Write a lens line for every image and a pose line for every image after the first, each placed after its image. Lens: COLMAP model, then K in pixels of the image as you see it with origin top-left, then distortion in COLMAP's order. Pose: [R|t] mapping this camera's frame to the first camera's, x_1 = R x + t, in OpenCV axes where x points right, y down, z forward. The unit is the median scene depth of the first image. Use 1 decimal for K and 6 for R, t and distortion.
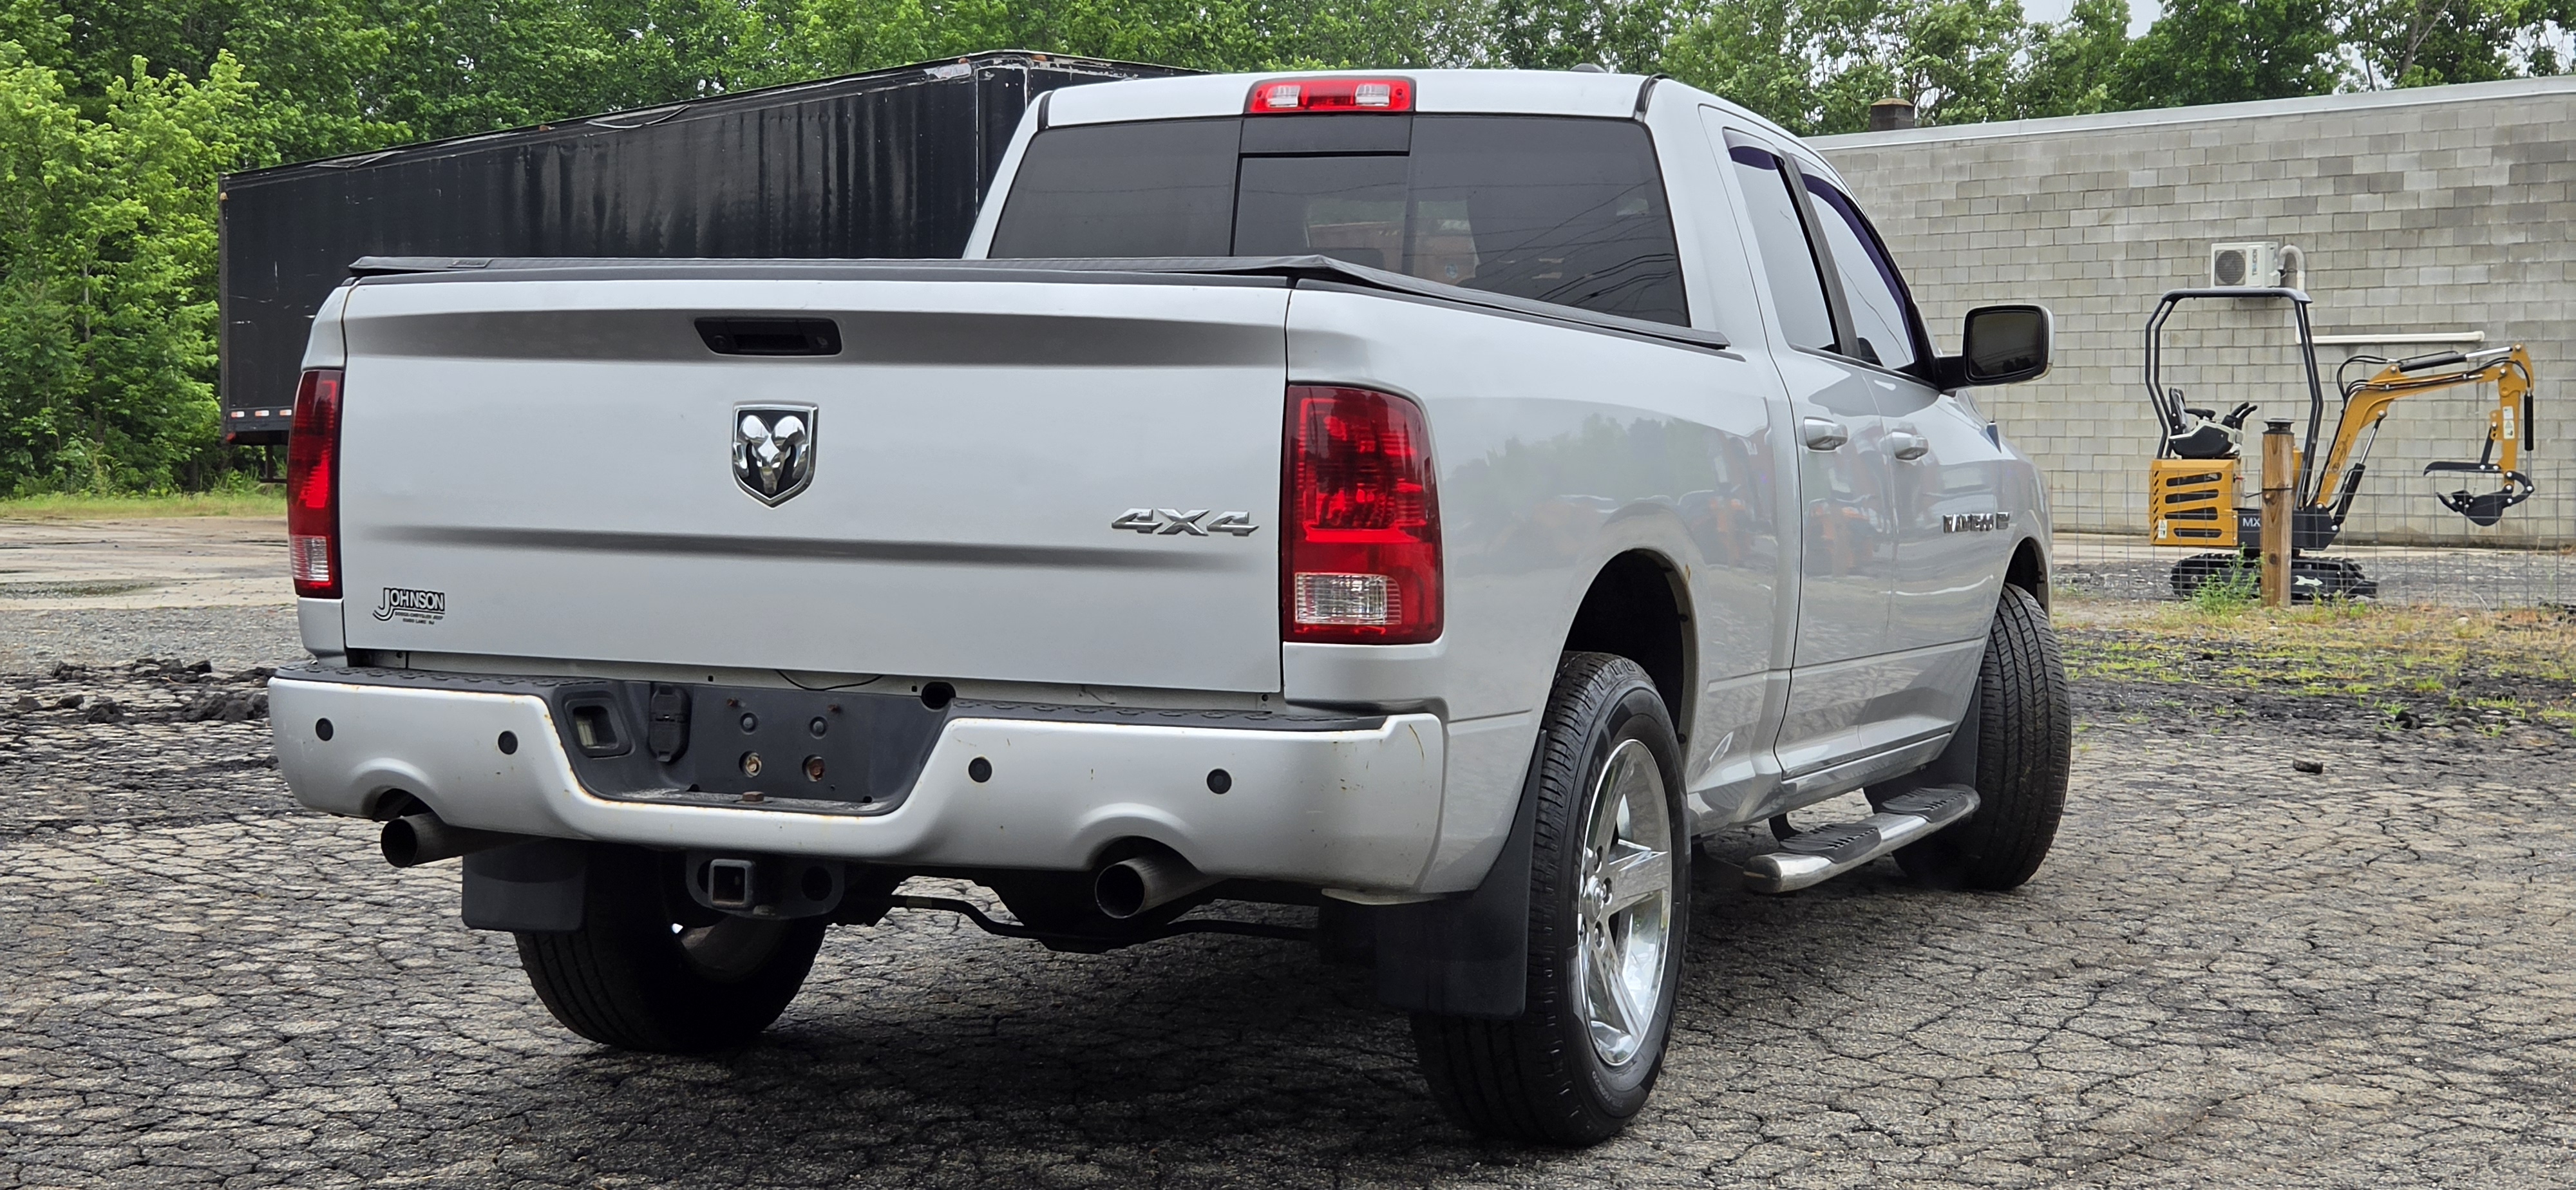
lens RADIAL K [[3500.1, 0, 1288.0], [0, 3500.1, 595.0], [0, 0, 1]] dist [0.089672, -0.063455]
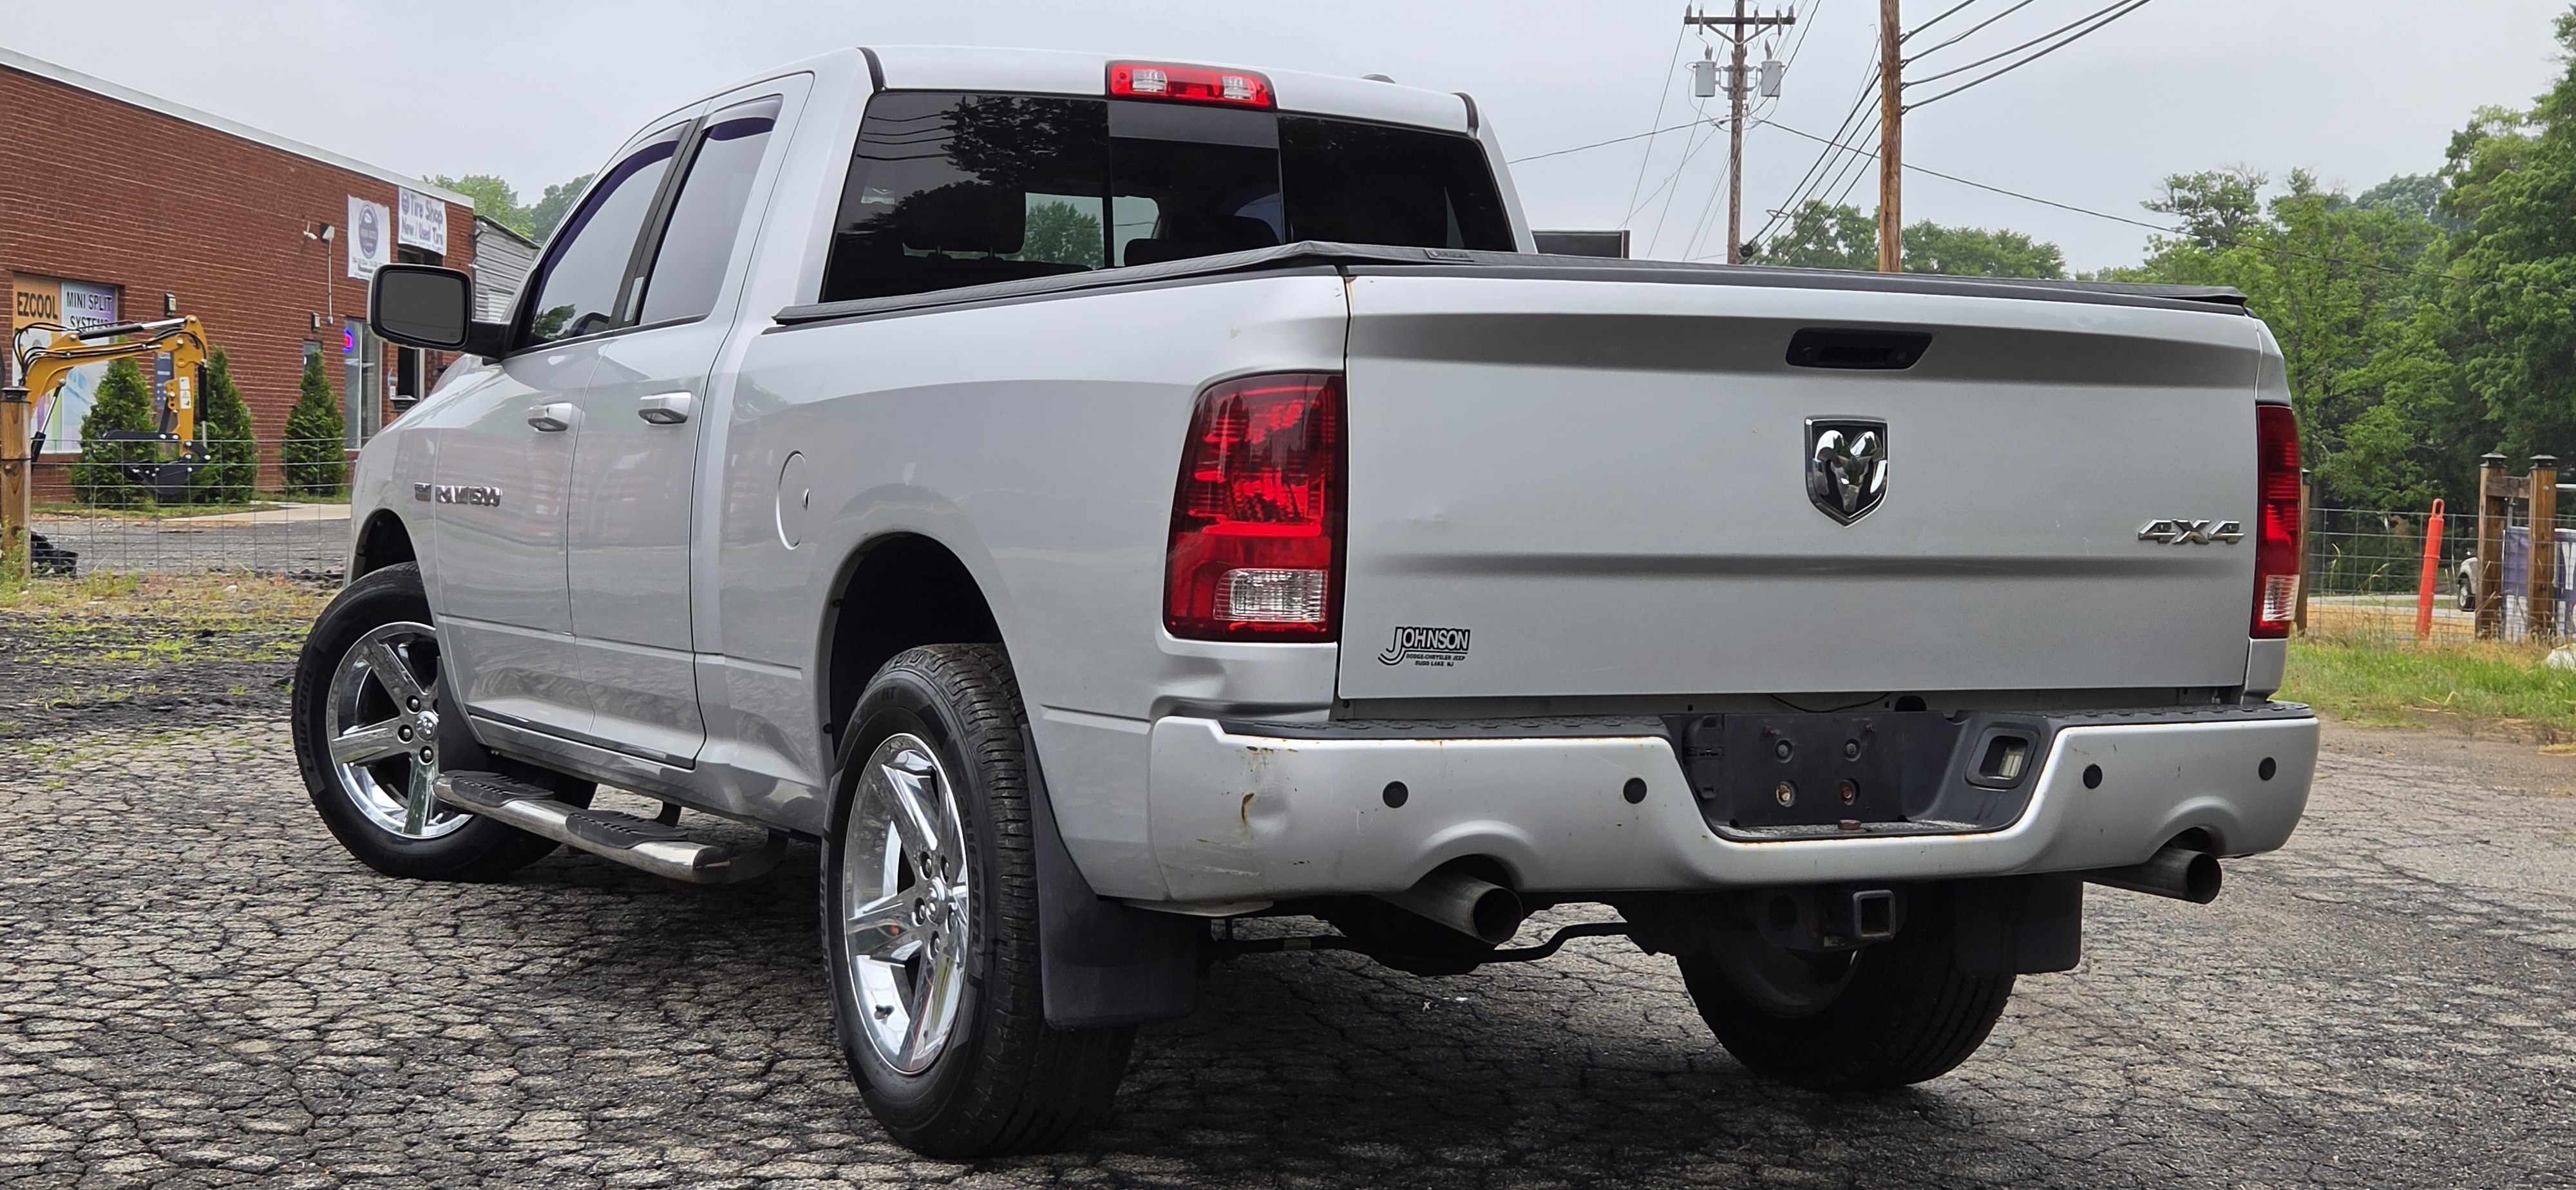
lens RADIAL K [[3500.1, 0, 1288.0], [0, 3500.1, 595.0], [0, 0, 1]] dist [0.089672, -0.063455]
pose [[0.642862, -0.035764, 0.765147, -0.970620], [0.026180, 0.999352, 0.024716, -0.033277], [-0.765535, 0.004143, 0.643381, 0.482938]]
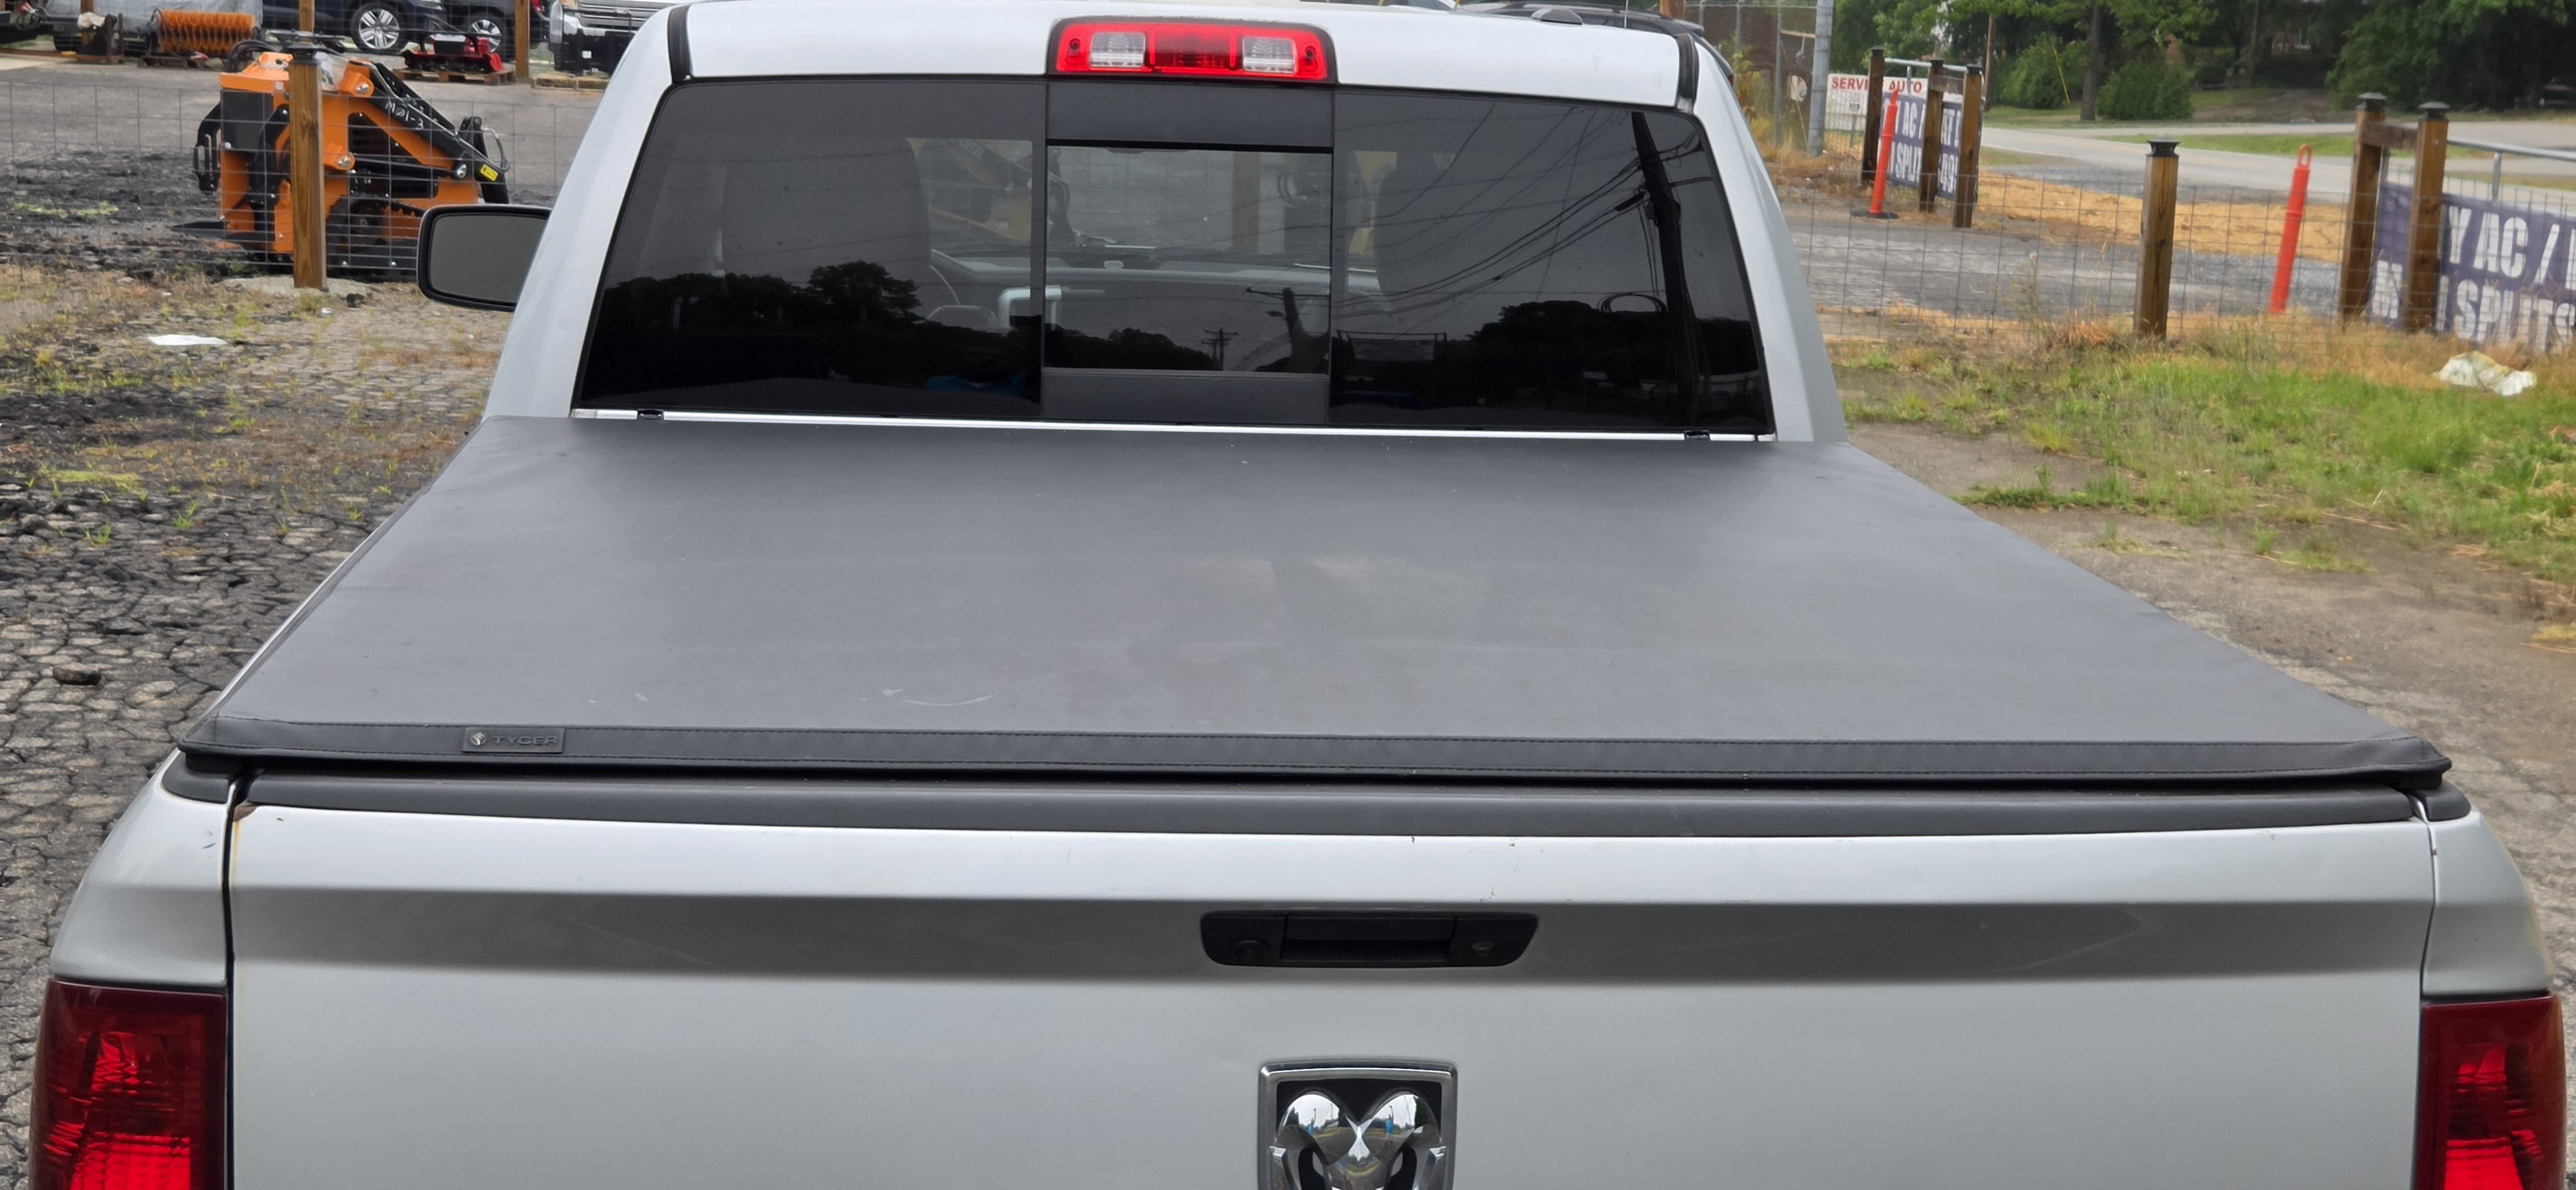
lens RADIAL K [[3500.1, 0, 1288.0], [0, 3500.1, 595.0], [0, 0, 1]] dist [0.089672, -0.063455]
pose [[0.886379, -0.074843, 0.456871, -0.365687], [0.007553, 0.989053, 0.147370, -0.187537], [-0.462899, -0.127174, 0.877241, 0.571356]]
